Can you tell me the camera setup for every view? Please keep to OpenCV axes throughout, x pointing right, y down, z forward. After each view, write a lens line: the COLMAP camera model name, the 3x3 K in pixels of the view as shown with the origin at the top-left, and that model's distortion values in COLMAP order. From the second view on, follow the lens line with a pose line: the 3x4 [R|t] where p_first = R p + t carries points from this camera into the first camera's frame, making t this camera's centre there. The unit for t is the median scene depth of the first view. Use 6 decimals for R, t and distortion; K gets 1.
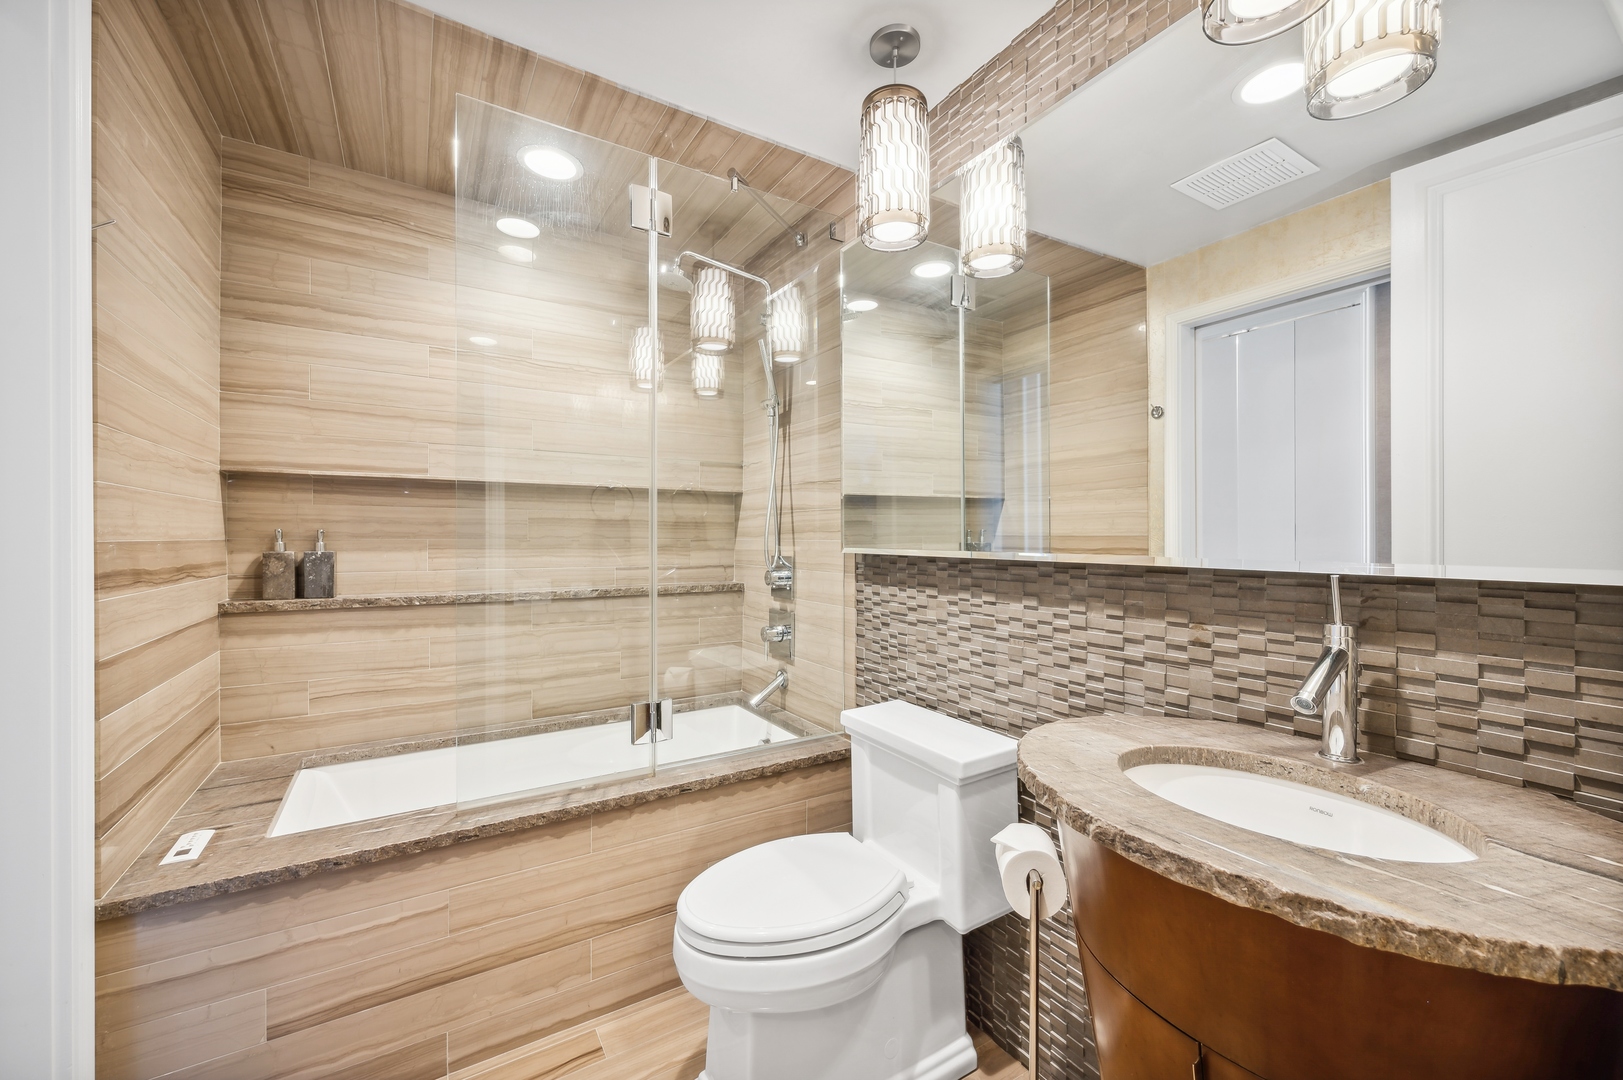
lens RADIAL K [[643.1, 0, 811.0], [0, 643.1, 537.6], [0, 0, 1]] dist [-0.000623, -0.000615]
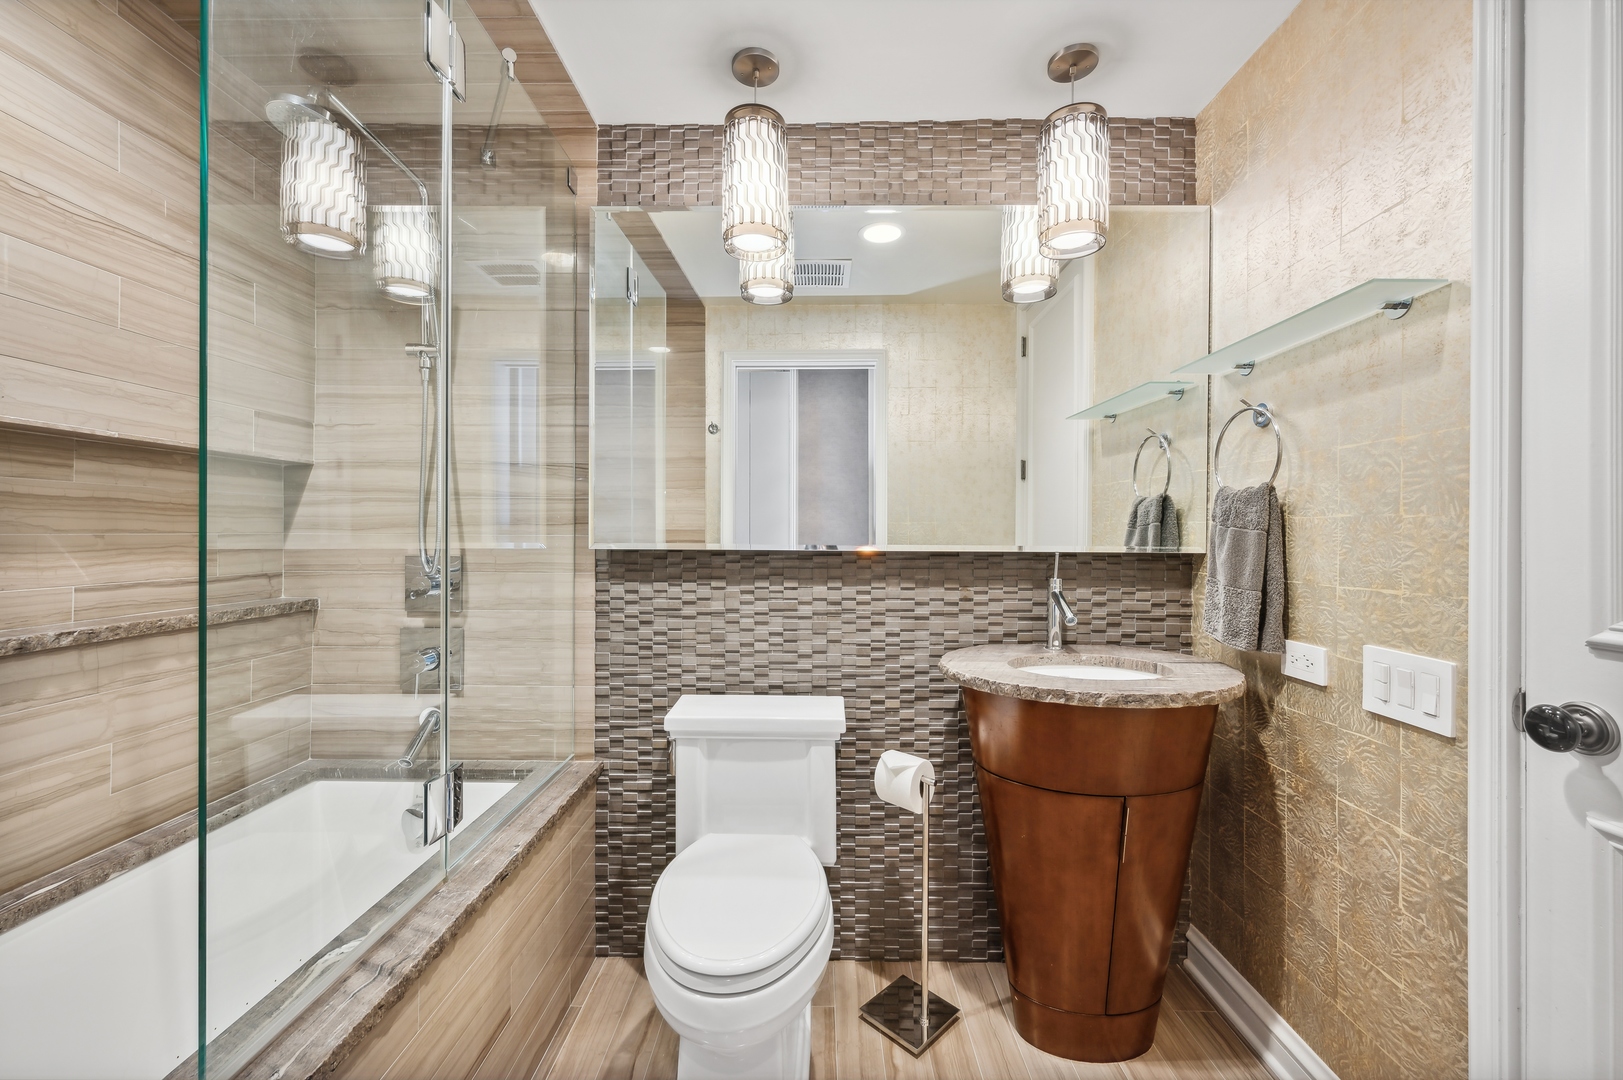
lens RADIAL K [[641.4, 0, 811.7], [0, 641.4, 532.1], [0, 0, 1]] dist [-0.001232, -0.000455]
pose [[0.535175, 0.000272, 0.844741, -0.661581], [-0.002735, 0.999995, 0.001411, -0.002018], [-0.844737, -0.003066, 0.535173, 0.334516]]
